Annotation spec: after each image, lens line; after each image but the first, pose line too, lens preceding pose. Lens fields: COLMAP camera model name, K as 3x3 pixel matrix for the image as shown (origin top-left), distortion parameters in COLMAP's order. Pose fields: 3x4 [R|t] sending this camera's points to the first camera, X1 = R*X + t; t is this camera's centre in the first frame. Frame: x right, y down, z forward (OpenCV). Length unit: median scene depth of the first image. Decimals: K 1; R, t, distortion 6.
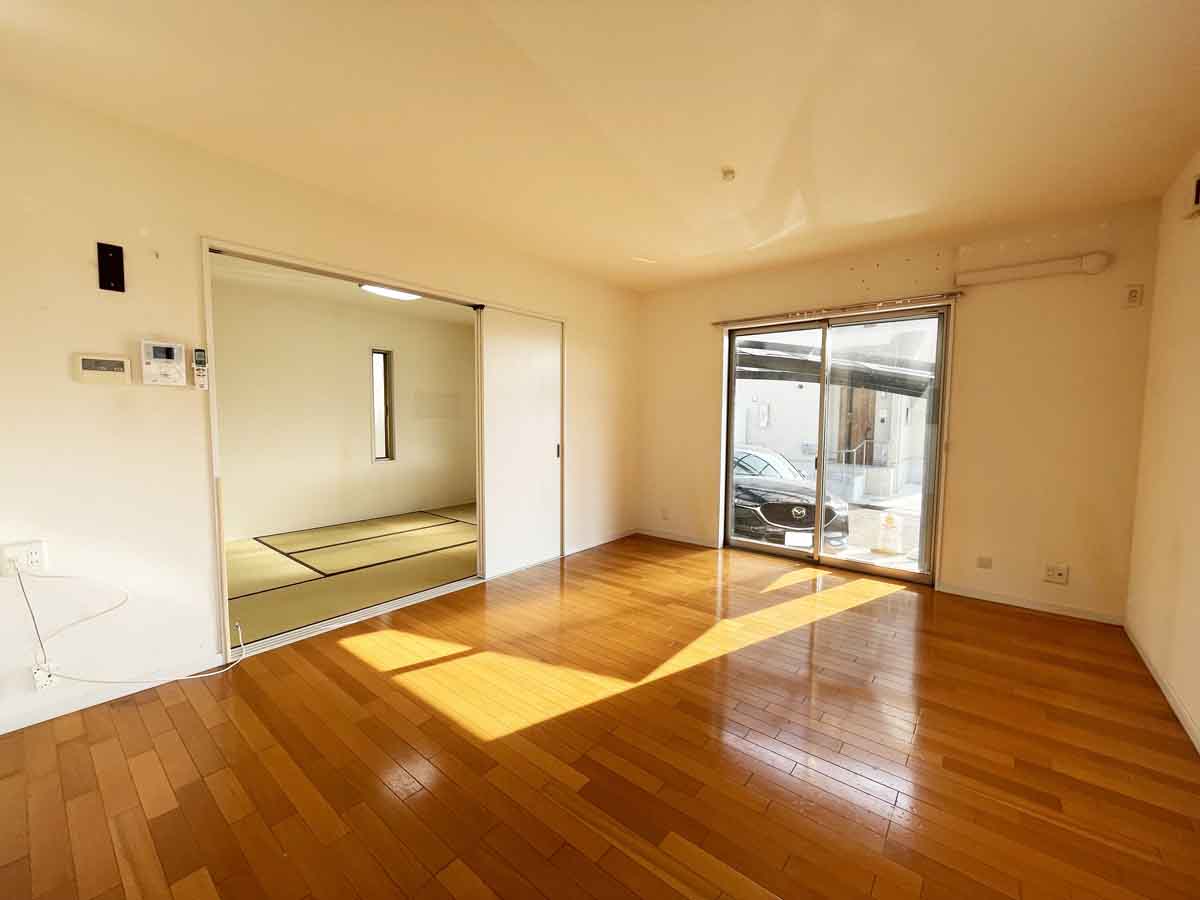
lens RADIAL K [[487.5, 0, 600.0], [0, 487.5, 450.0], [0, 0, 1]] dist [0.000827, 0.000019]
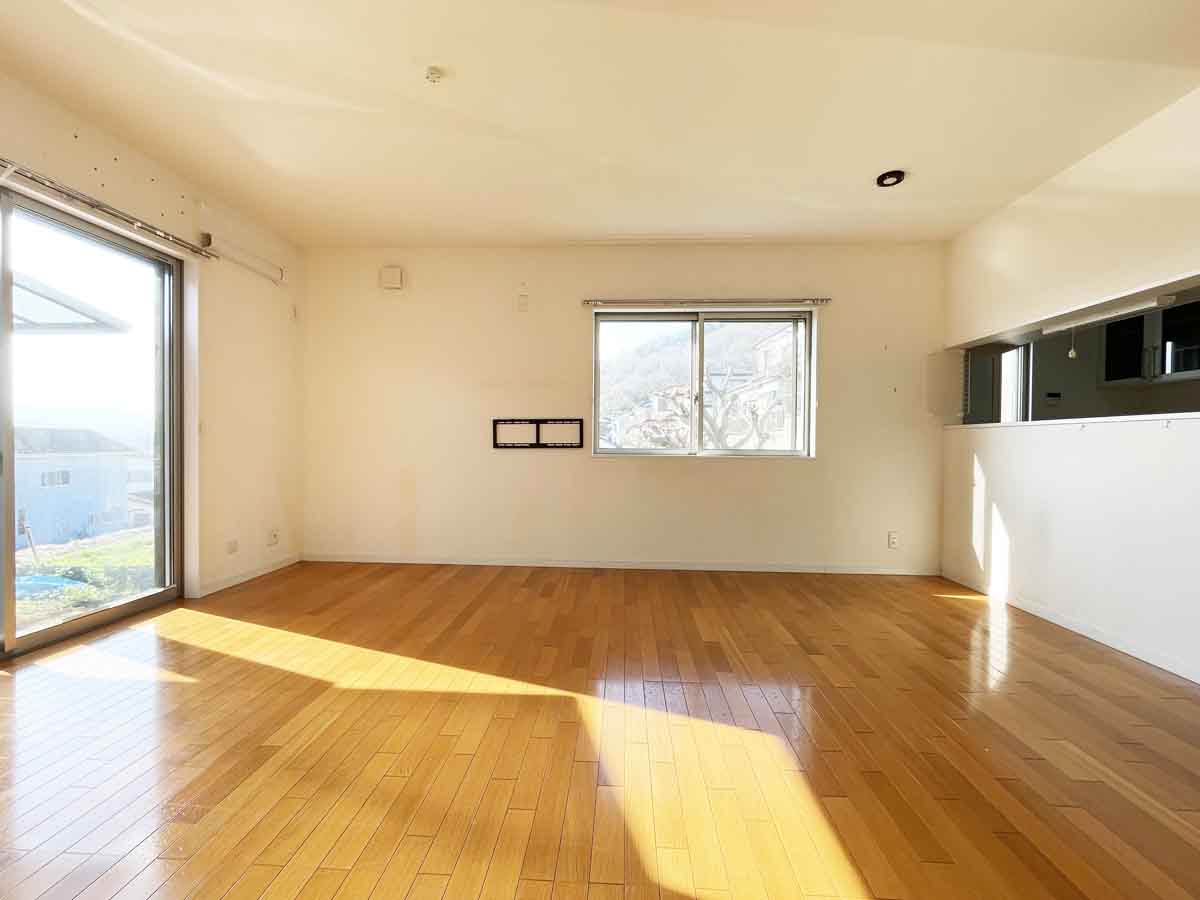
lens RADIAL K [[483.0, 0, 600.0], [0, 483.0, 450.0], [0, 0, 1]] dist [0.000184, 0.000097]
pose [[-0.598215, -0.019362, 0.801101, -0.509103], [0.044904, 0.997327, 0.057635, 0.020372], [-0.800076, 0.070451, -0.595747, 1.207774]]
